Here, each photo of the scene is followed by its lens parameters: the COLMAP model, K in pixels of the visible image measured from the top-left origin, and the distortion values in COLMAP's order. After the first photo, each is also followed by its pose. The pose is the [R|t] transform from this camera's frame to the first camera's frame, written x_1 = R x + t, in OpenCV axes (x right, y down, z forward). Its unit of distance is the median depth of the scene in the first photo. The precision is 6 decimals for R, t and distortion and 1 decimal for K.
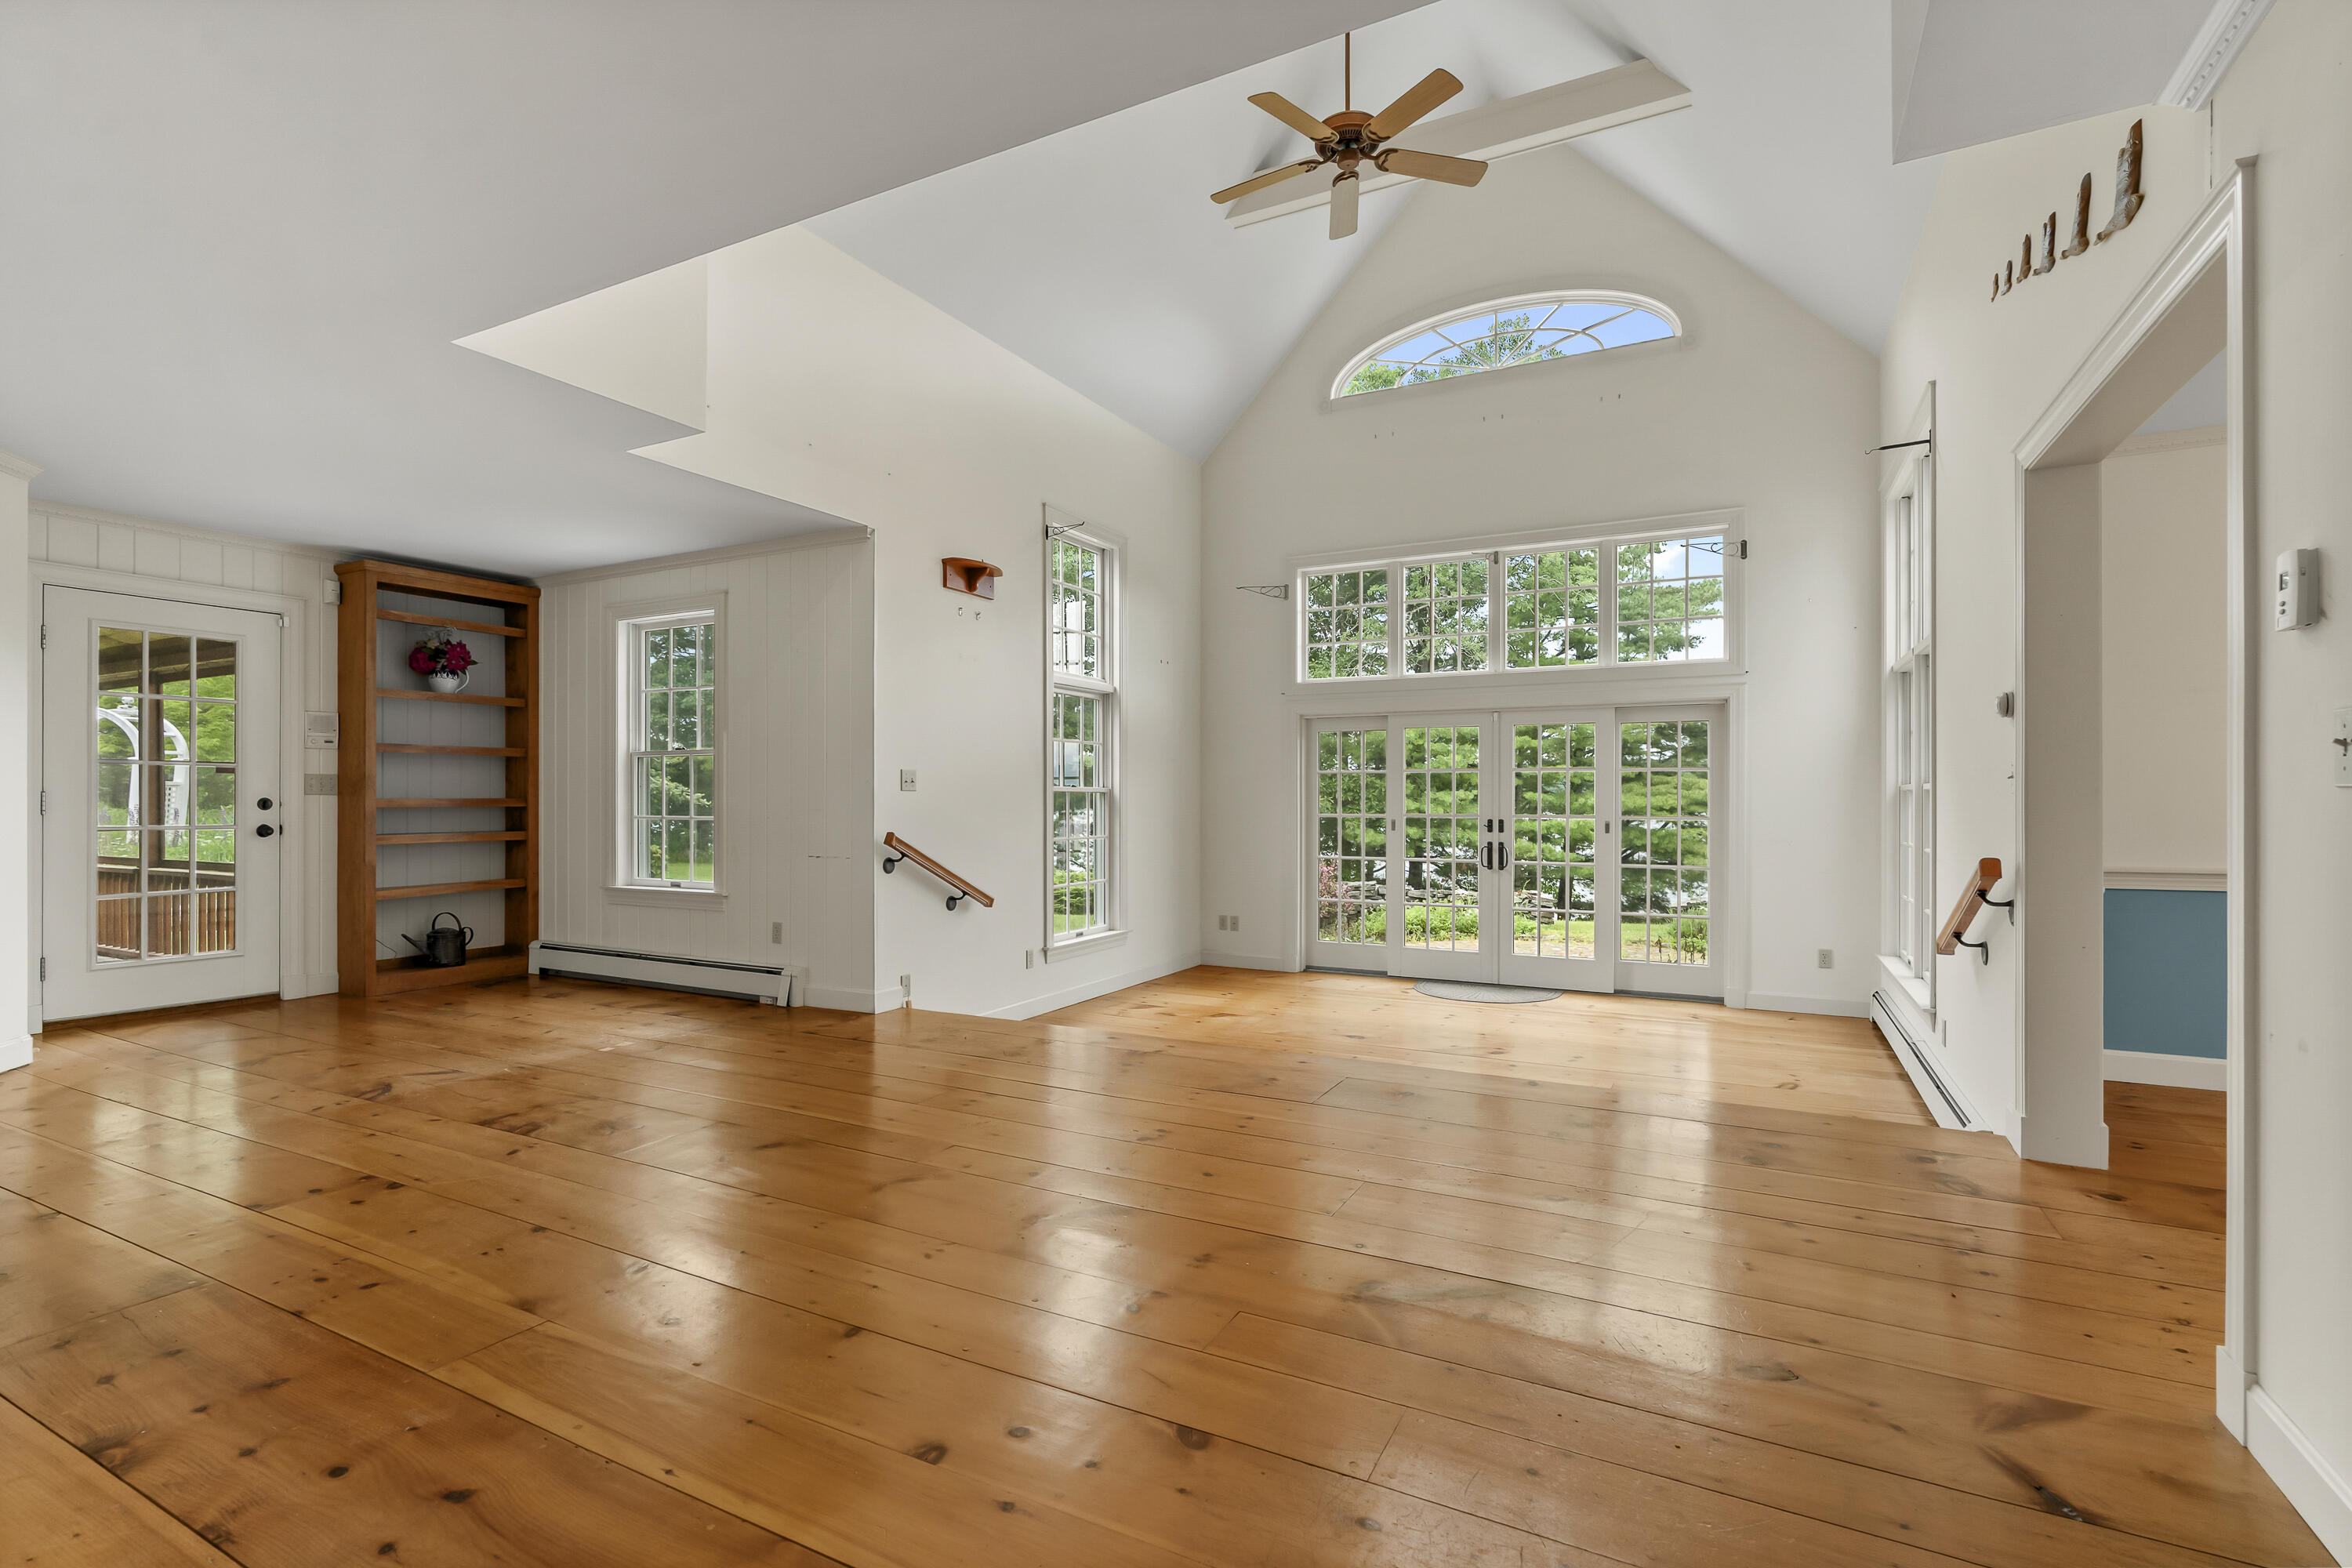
lens RADIAL K [[1081.4, 0, 1172.5], [0, 1081.4, 800.7], [0, 0, 1]] dist [-0.001959, 0.000579]
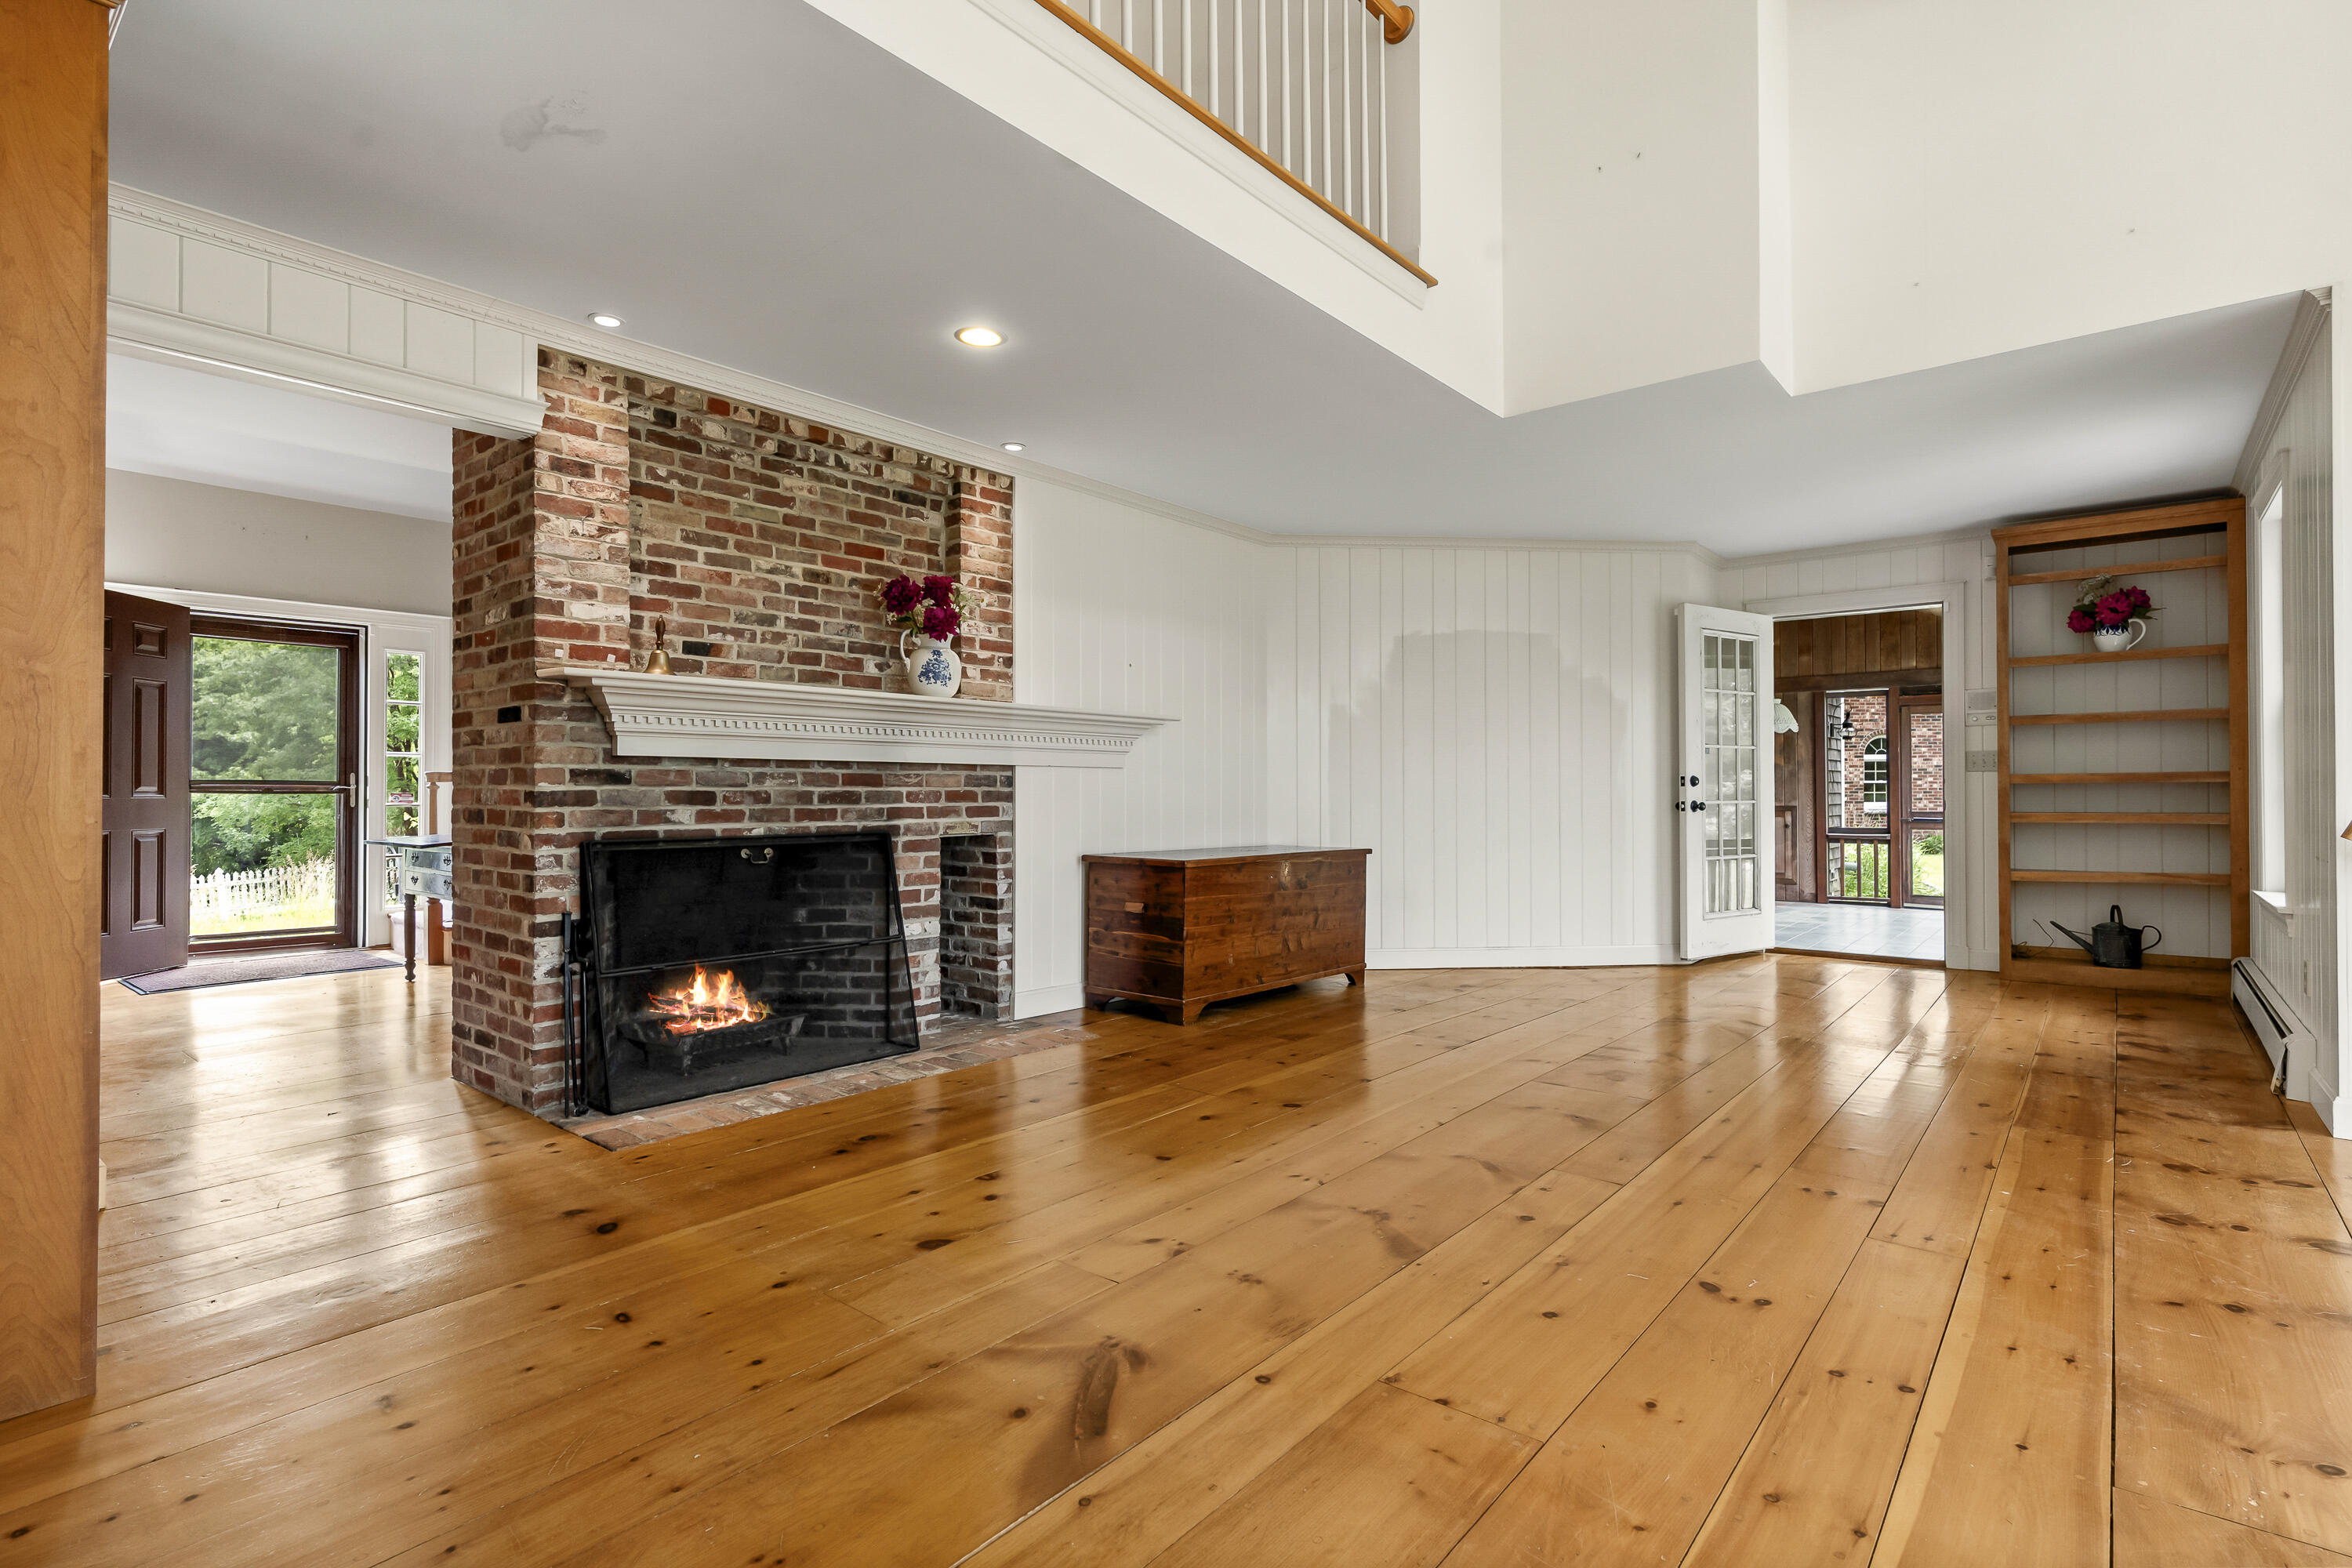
lens RADIAL K [[1131.3, 0, 1172.9], [0, 1131.3, 784.2], [0, 0, 1]] dist [-0.004615, 0.000594]
pose [[-0.214890, -0.008057, -0.976605, 0.385086], [0.001466, 0.999962, -0.008572, 0.014101], [0.976637, -0.003273, -0.214870, 0.469902]]
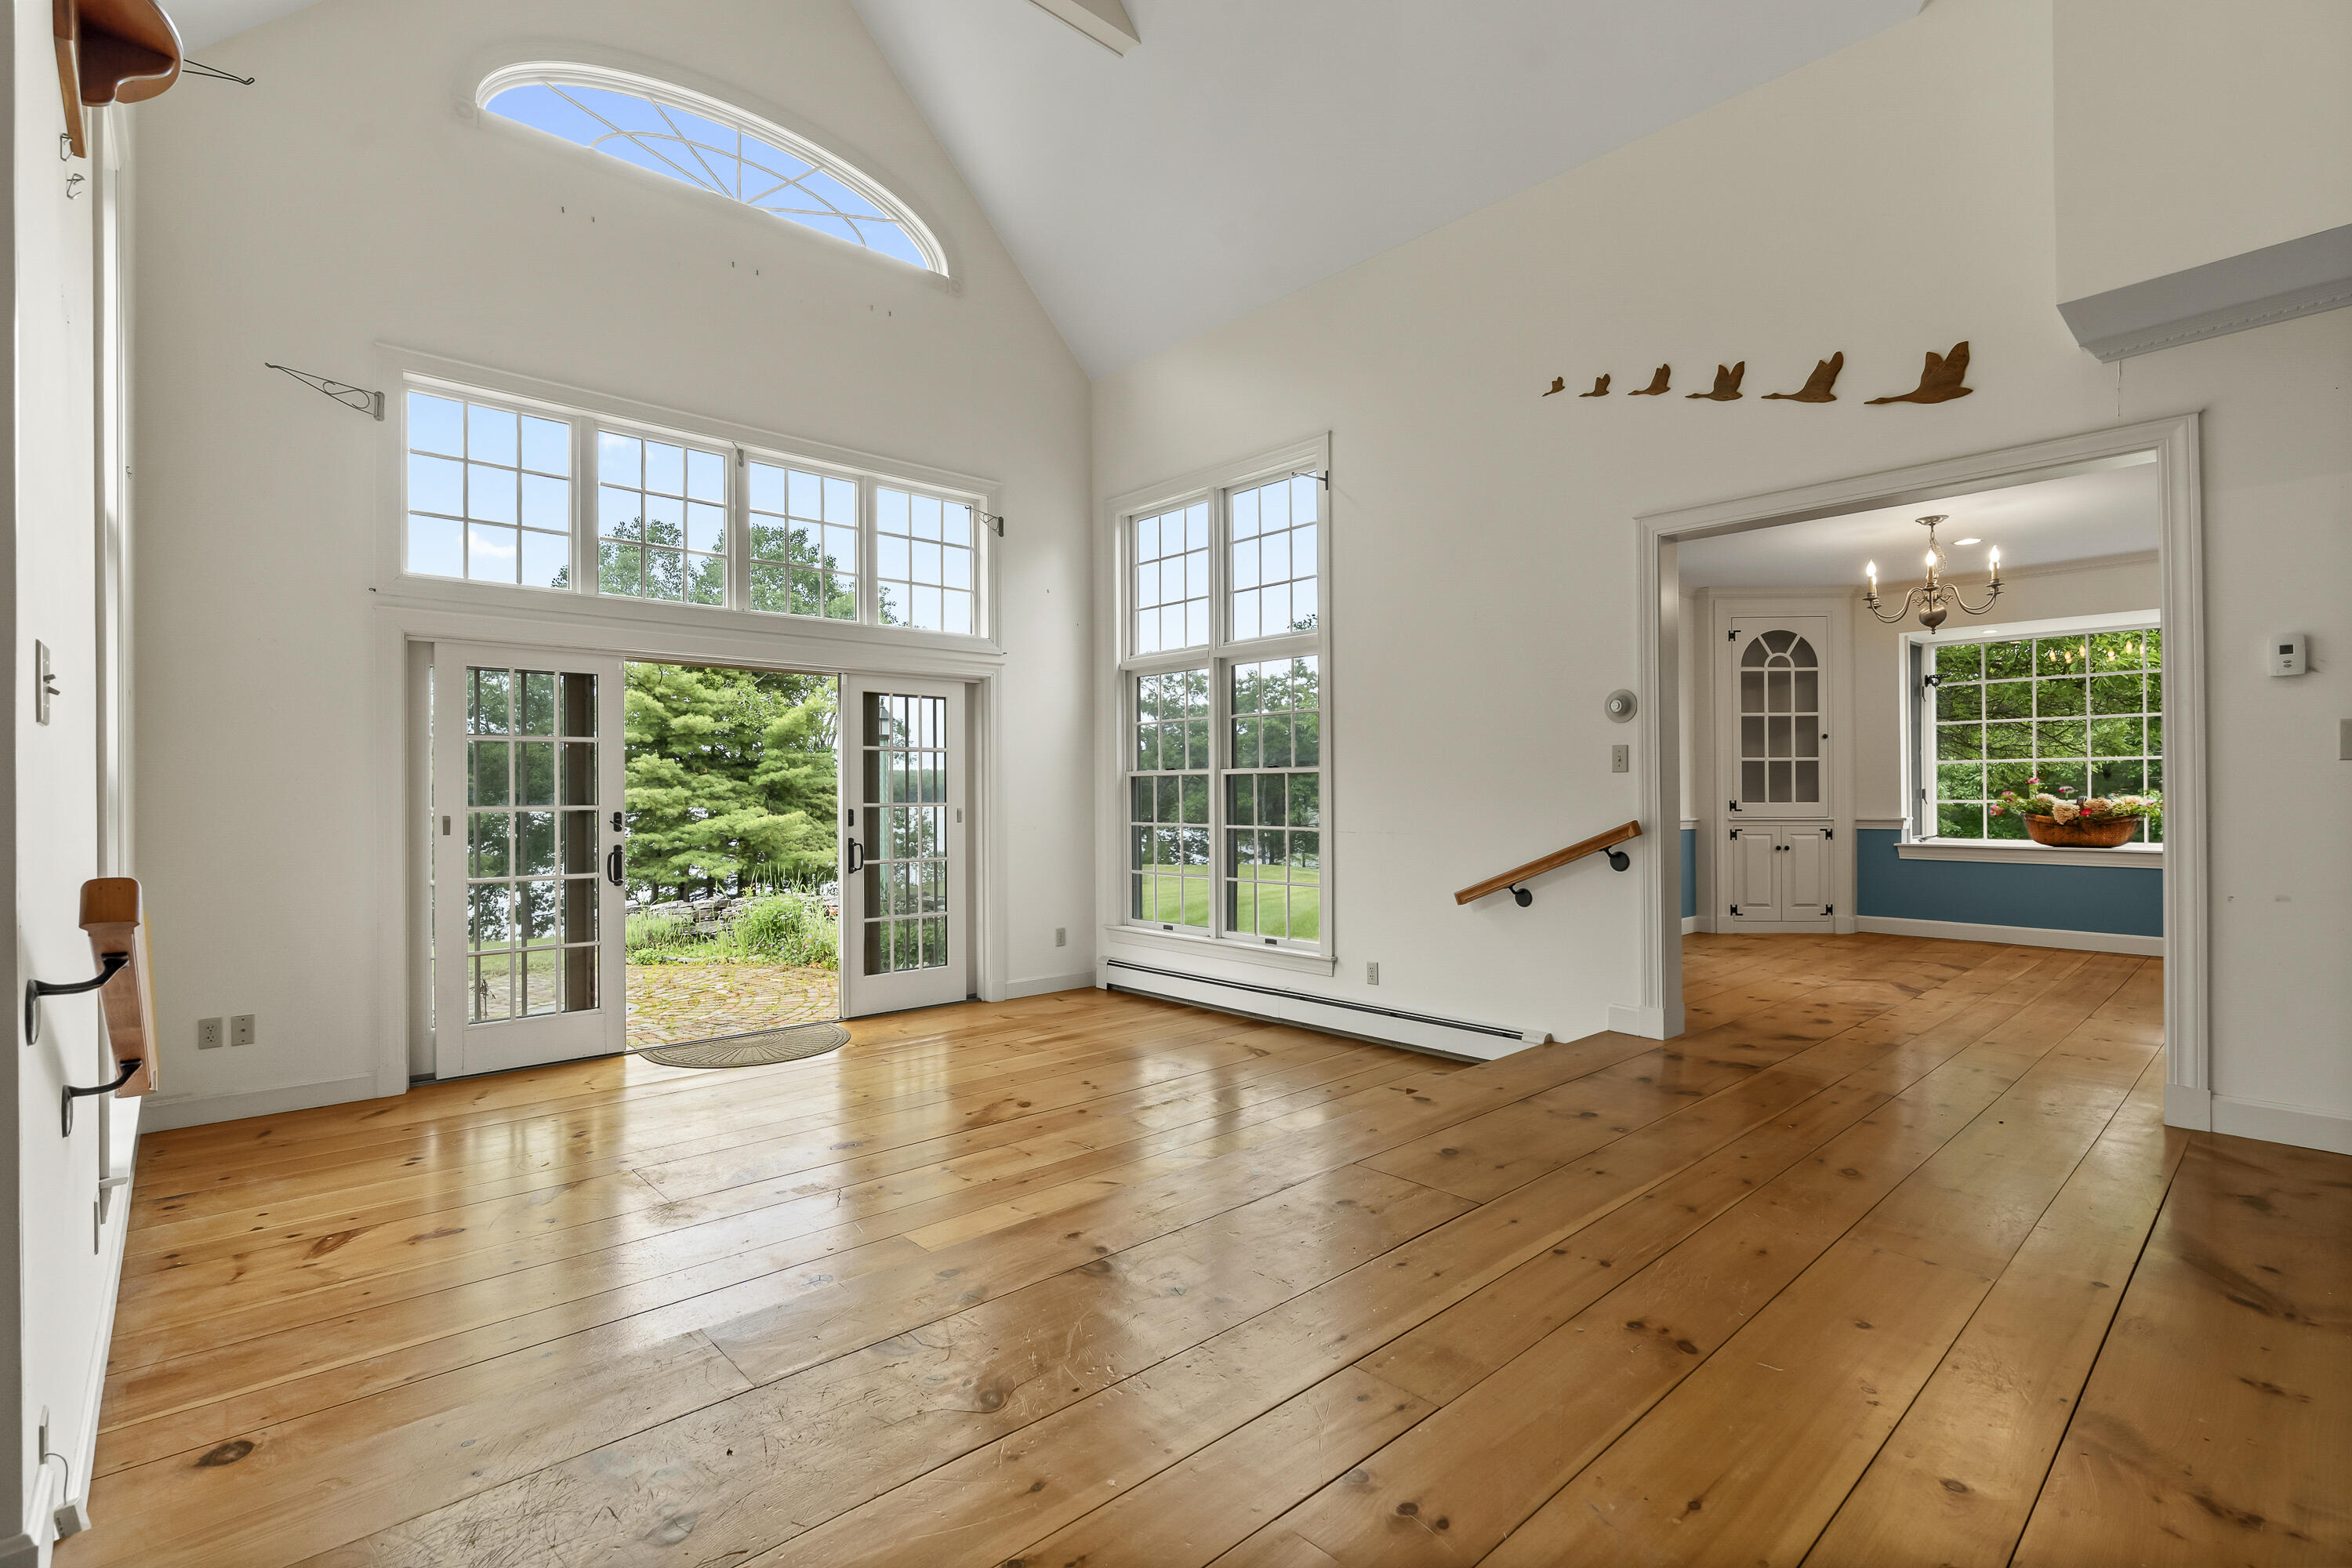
lens RADIAL K [[1074.7, 0, 1172.7], [0, 1074.7, 789.0], [0, 0, 1]] dist [-0.003461, 0.000414]
pose [[0.338302, 0.002001, 0.941035, -0.369641], [0.006156, 0.999972, -0.004340, 0.009239], [-0.941017, 0.007261, 0.338280, 0.596759]]
